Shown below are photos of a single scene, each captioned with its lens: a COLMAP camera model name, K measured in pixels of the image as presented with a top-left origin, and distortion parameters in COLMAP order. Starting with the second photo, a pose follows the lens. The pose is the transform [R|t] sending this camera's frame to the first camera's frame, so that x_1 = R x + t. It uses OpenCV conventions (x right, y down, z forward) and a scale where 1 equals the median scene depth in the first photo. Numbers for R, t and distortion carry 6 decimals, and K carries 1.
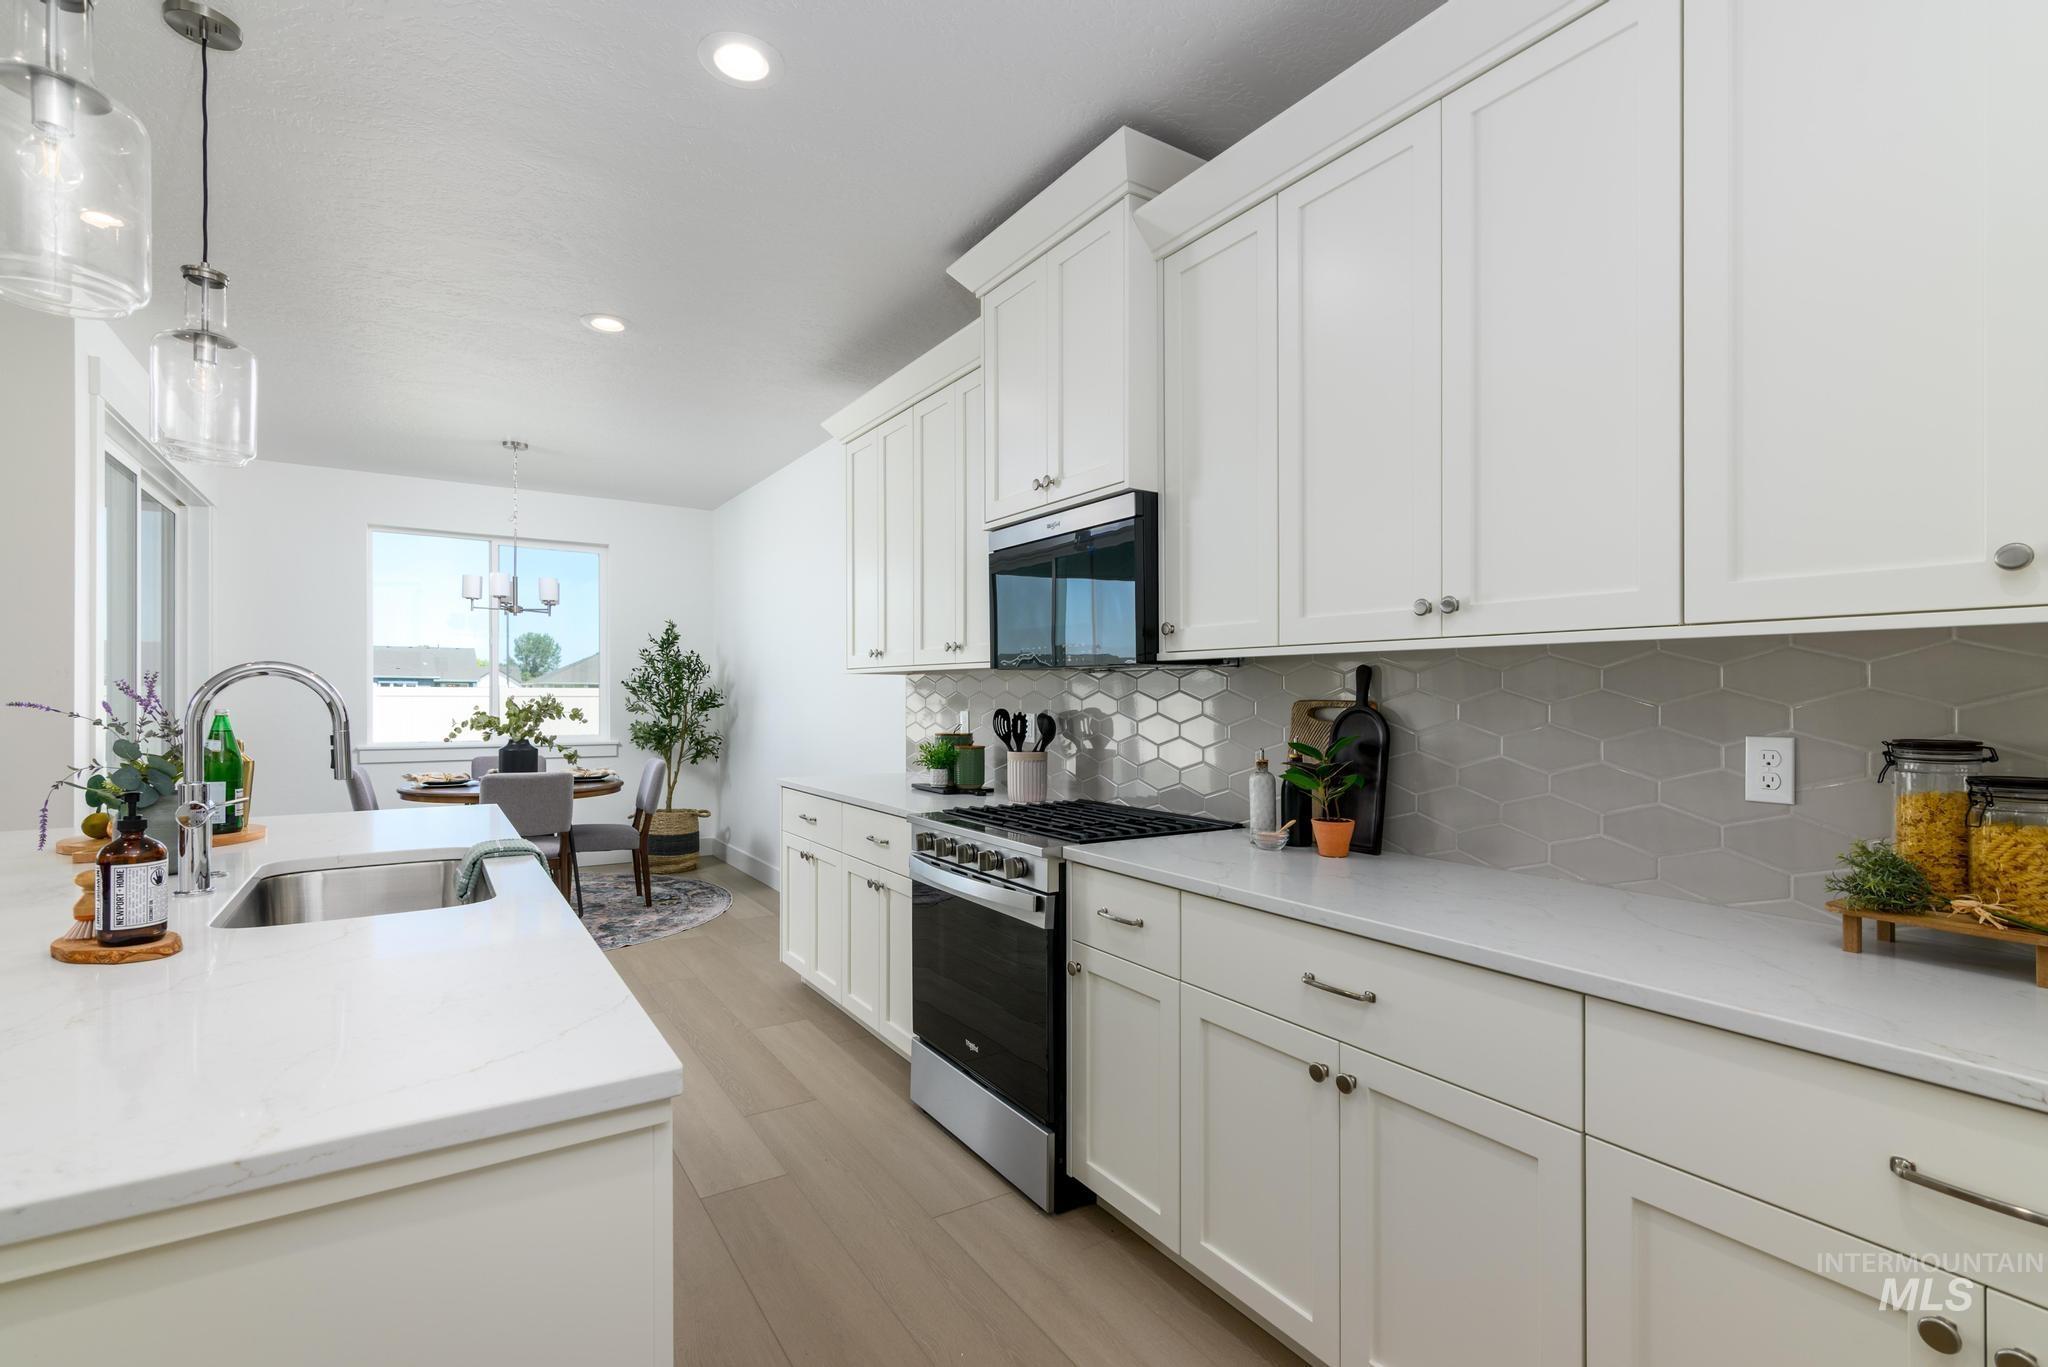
lens RADIAL K [[940.5, 0, 1036.4], [0, 940.5, 691.2], [0, 0, 1]] dist [-0.000169, -0.000338]
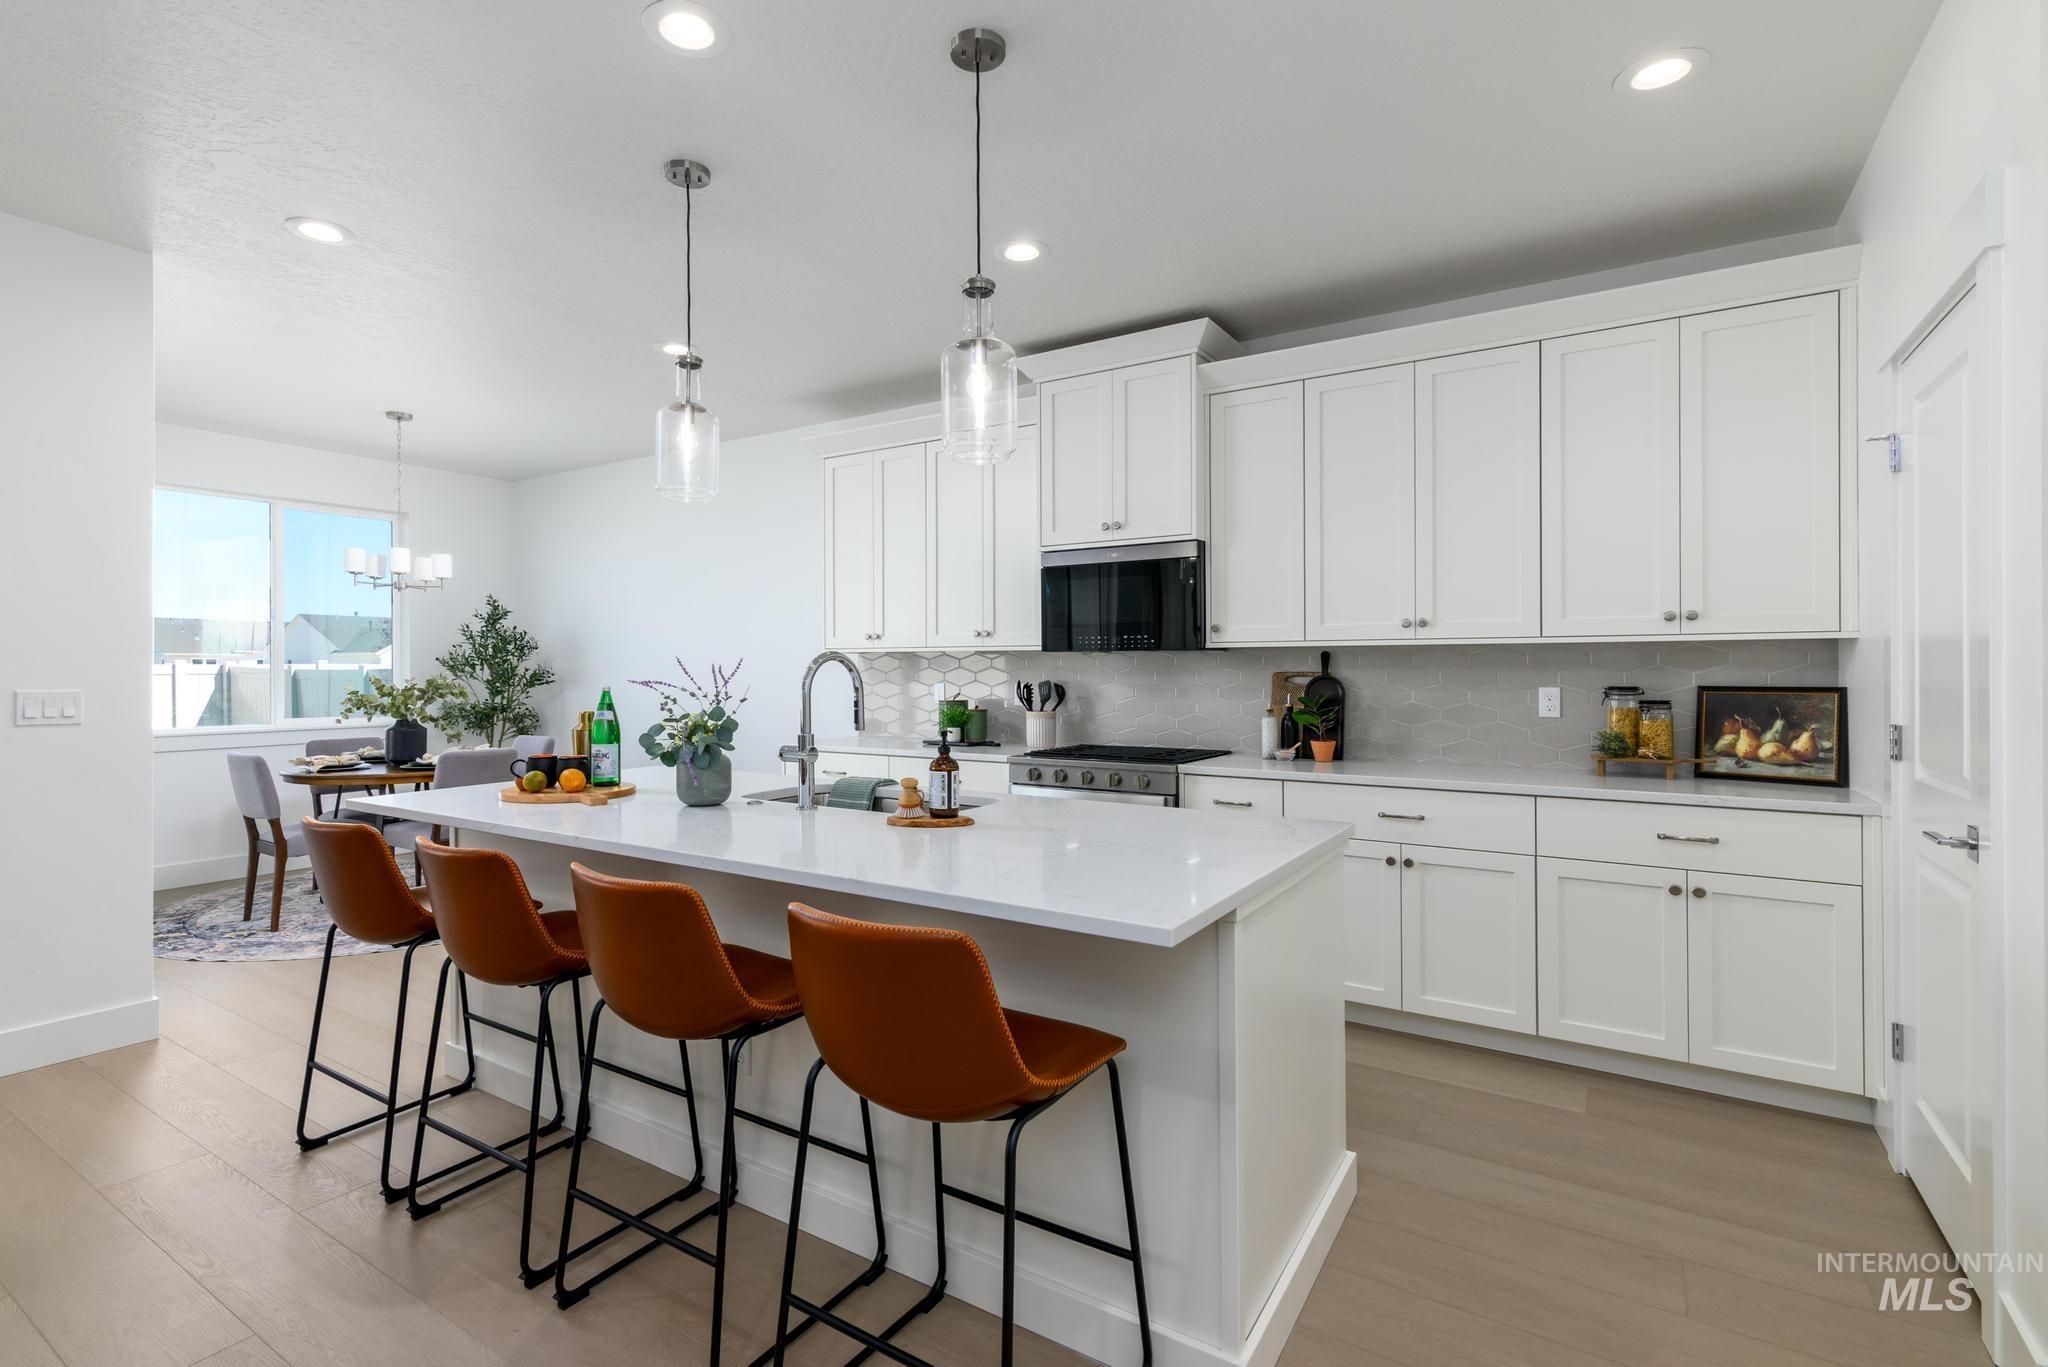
lens RADIAL K [[951.1, 0, 1018.1], [0, 951.1, 661.0], [0, 0, 1]] dist [0.001444, 0.000006]
pose [[0.916353, -0.002782, 0.400361, -0.354684], [0.004244, 0.999987, -0.002765, -0.003138], [-0.400348, 0.004233, 0.916353, -0.150712]]
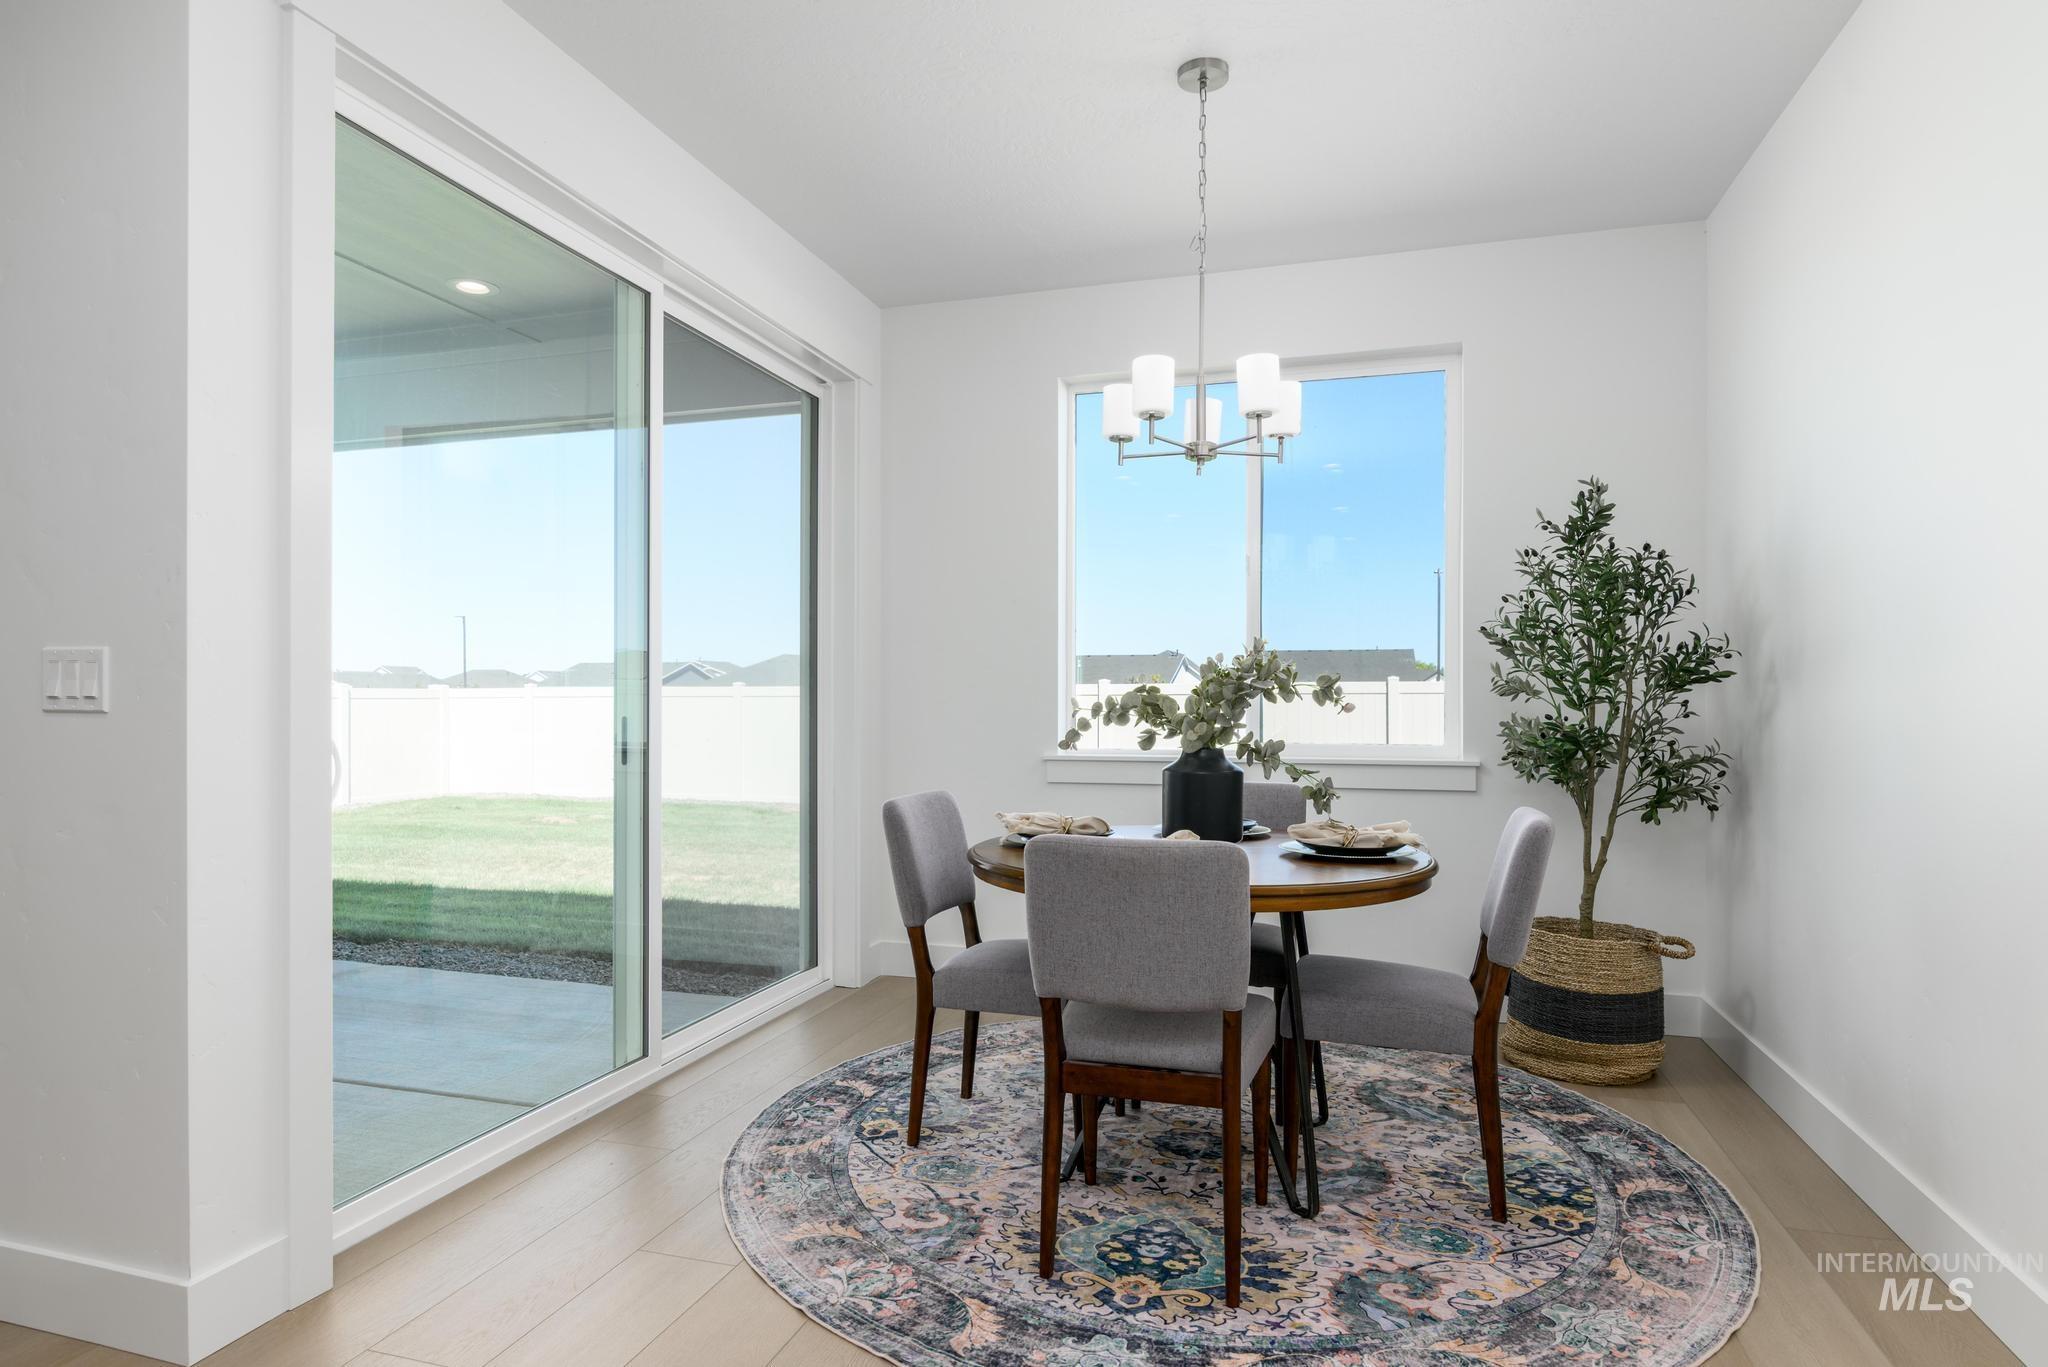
lens RADIAL K [[1134.3, 0, 1020.6], [0, 1134.3, 725.3], [0, 0, 1]] dist [0.001478, 0.000514]
pose [[0.634189, 0.010823, -0.773102, -0.197077], [0.007476, 0.999769, 0.020129, 0.029424], [0.773142, -0.018545, 0.633962, 0.597338]]
